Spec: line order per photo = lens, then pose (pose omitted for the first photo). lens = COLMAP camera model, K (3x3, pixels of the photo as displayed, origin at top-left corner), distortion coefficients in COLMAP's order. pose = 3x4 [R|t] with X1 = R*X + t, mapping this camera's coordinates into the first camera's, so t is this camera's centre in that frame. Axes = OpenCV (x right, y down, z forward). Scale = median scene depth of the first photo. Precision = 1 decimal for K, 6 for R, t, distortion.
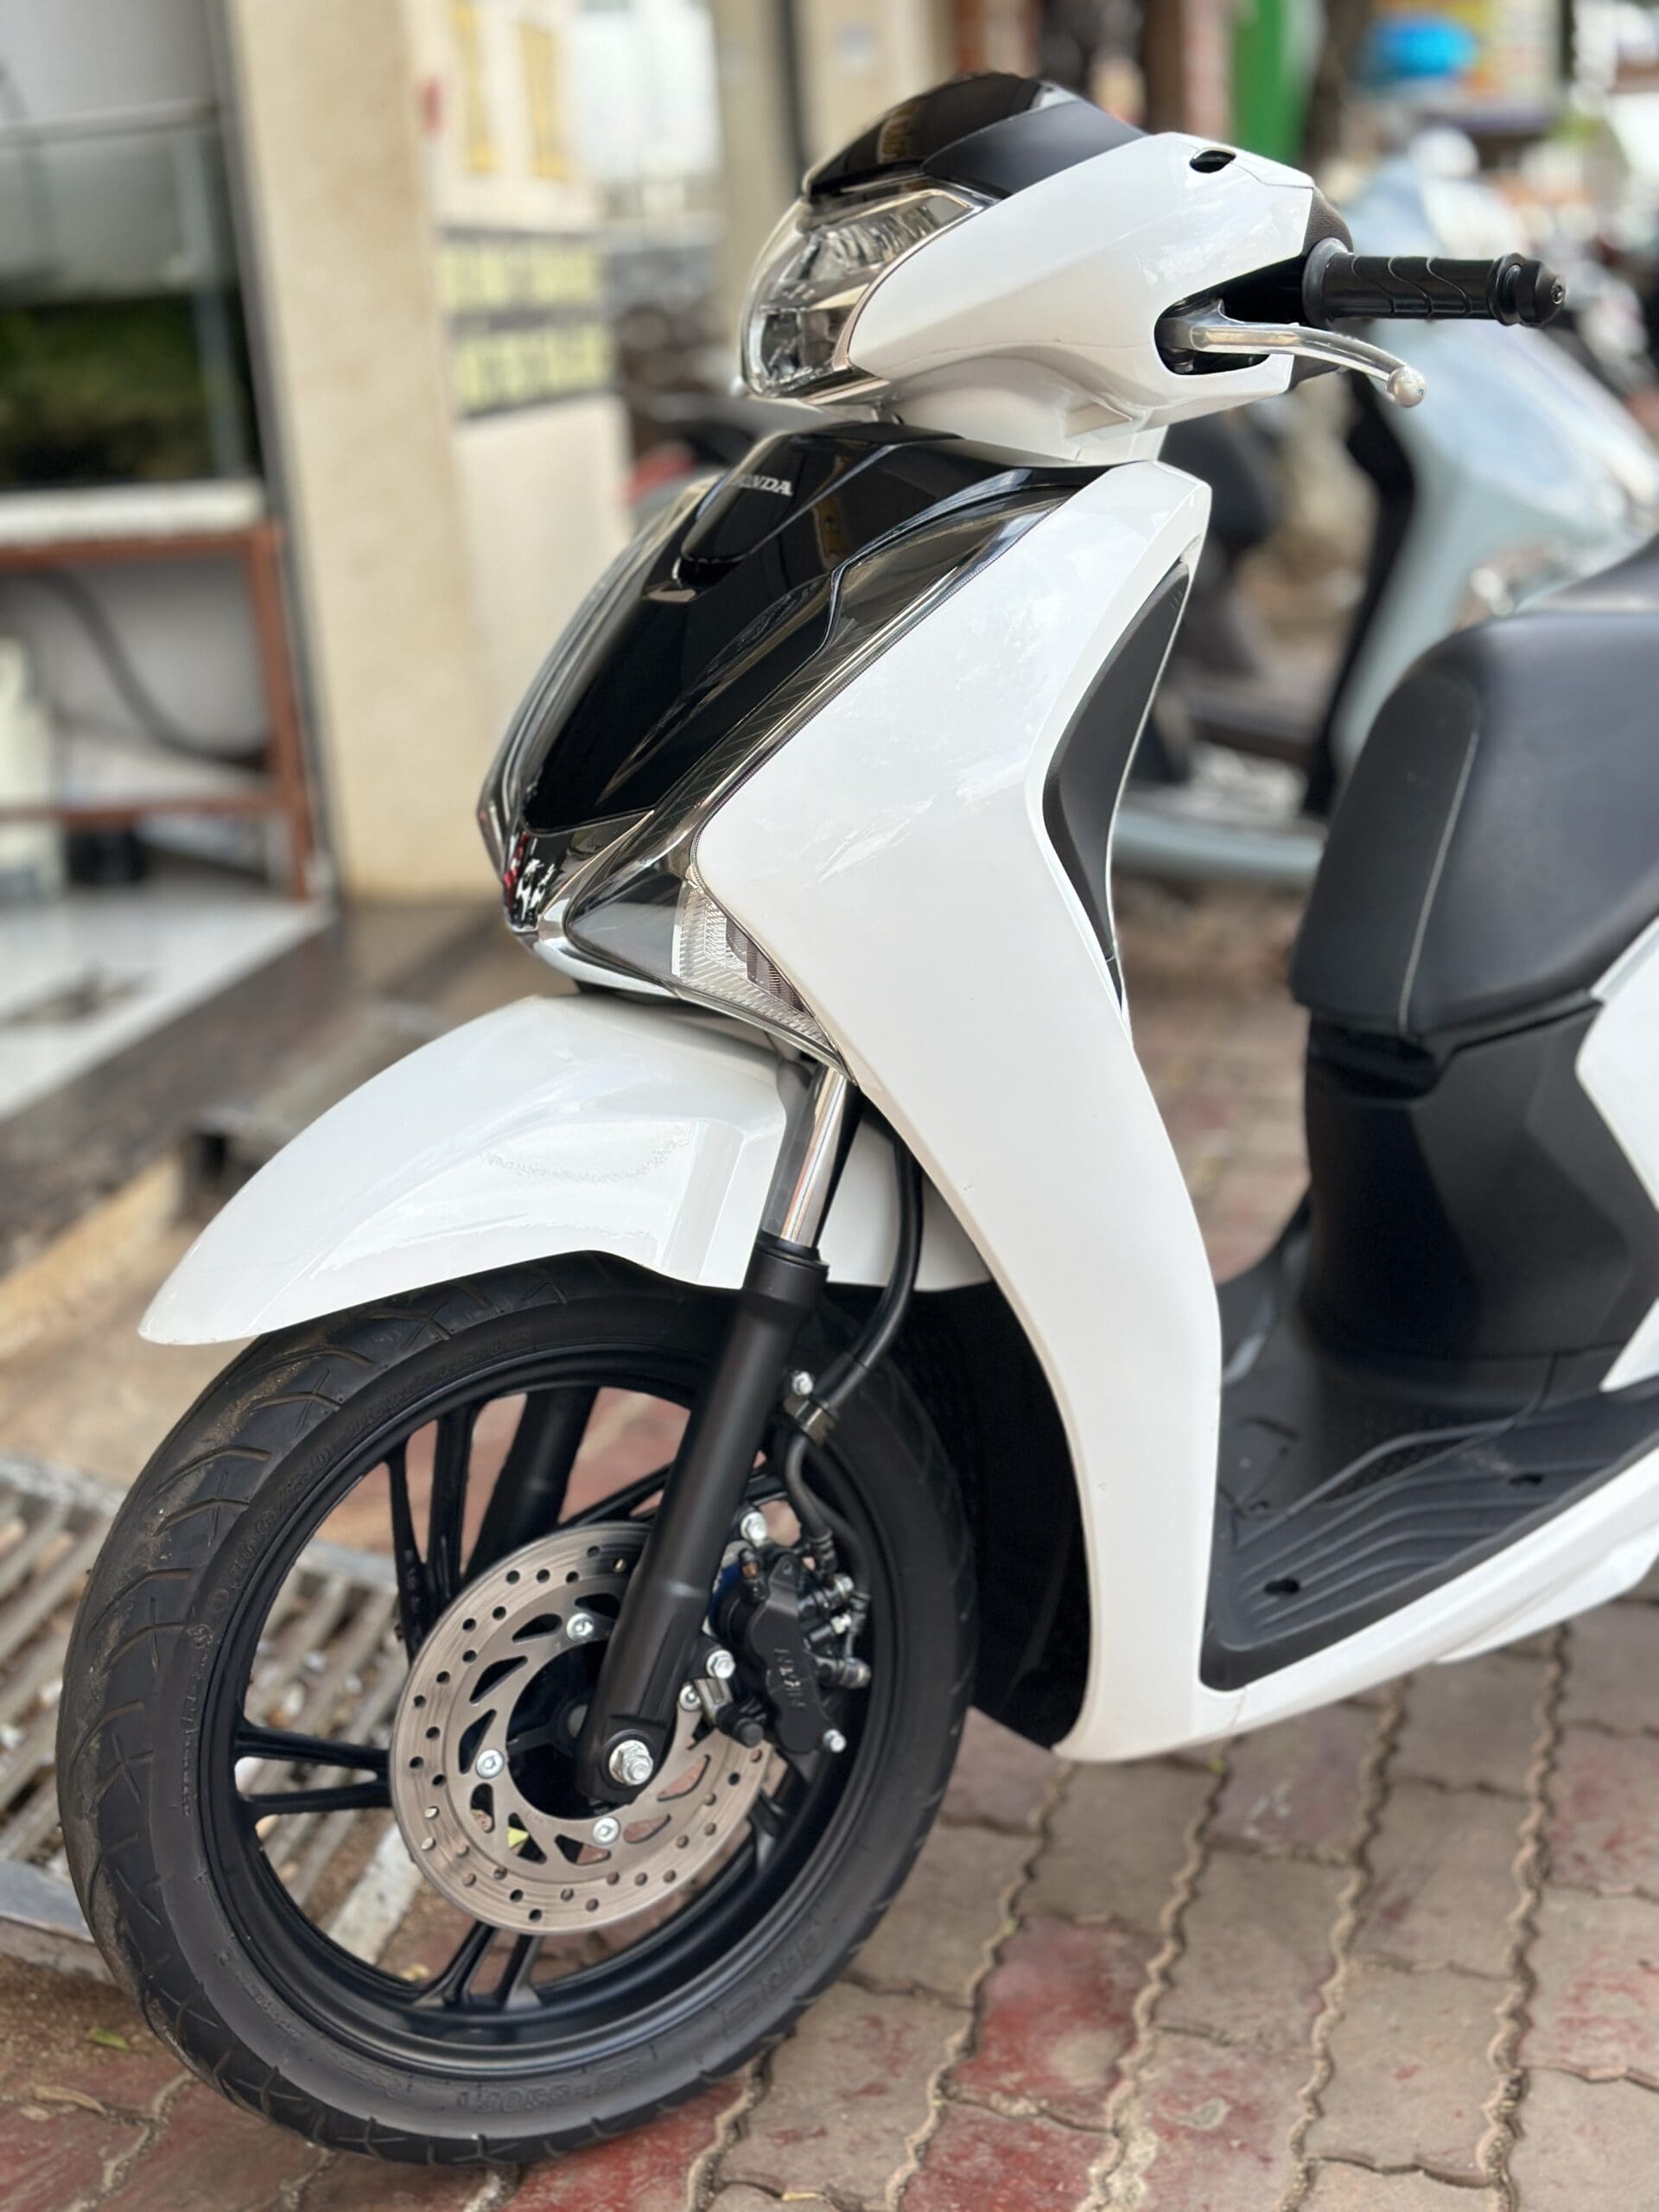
lens RADIAL K [[3077.8, 0, 819.9], [0, 3077.8, 1097.6], [0, 0, 1]] dist [0.118237, 0.000000]
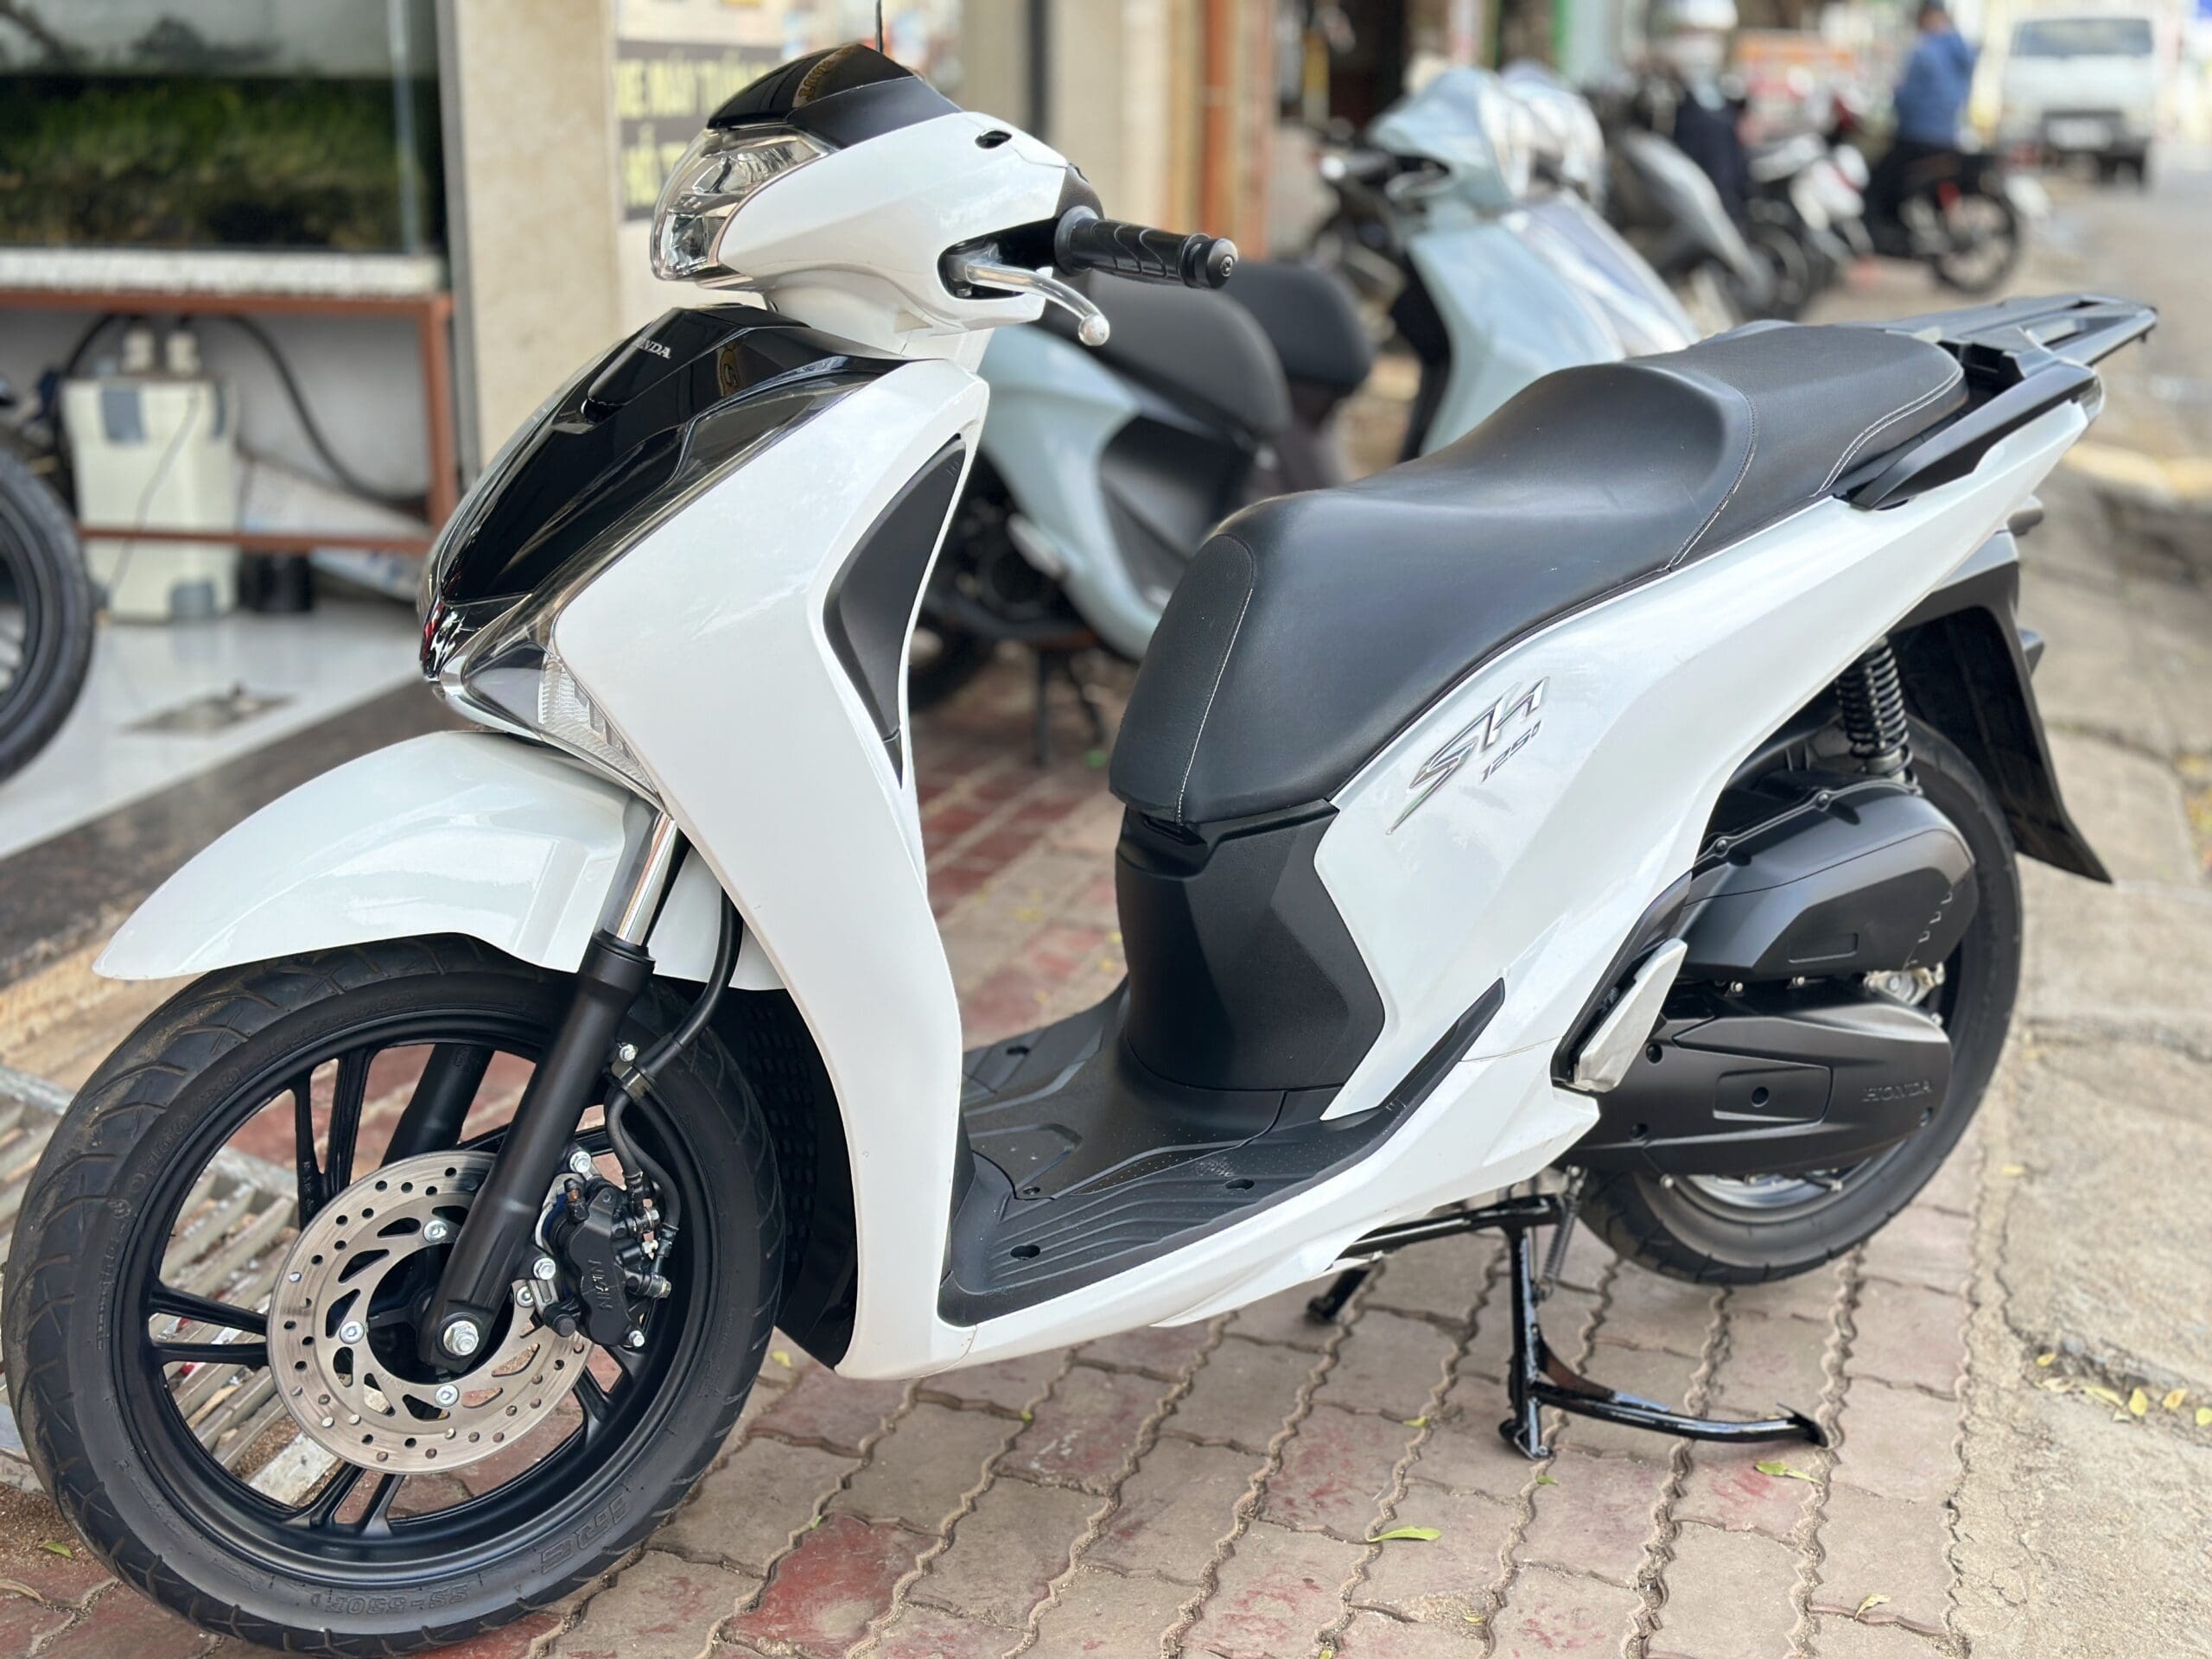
lens RADIAL K [[3077.8, 0, 1111.7], [0, 3077.8, 831.1], [0, 0, 1]] dist [0.118237, 0.000000]
pose [[0.996628, 0.081791, 0.006562, 0.169404], [-0.081698, 0.996567, -0.013391, 0.002386], [-0.007635, 0.012810, 0.999889, -0.263480]]
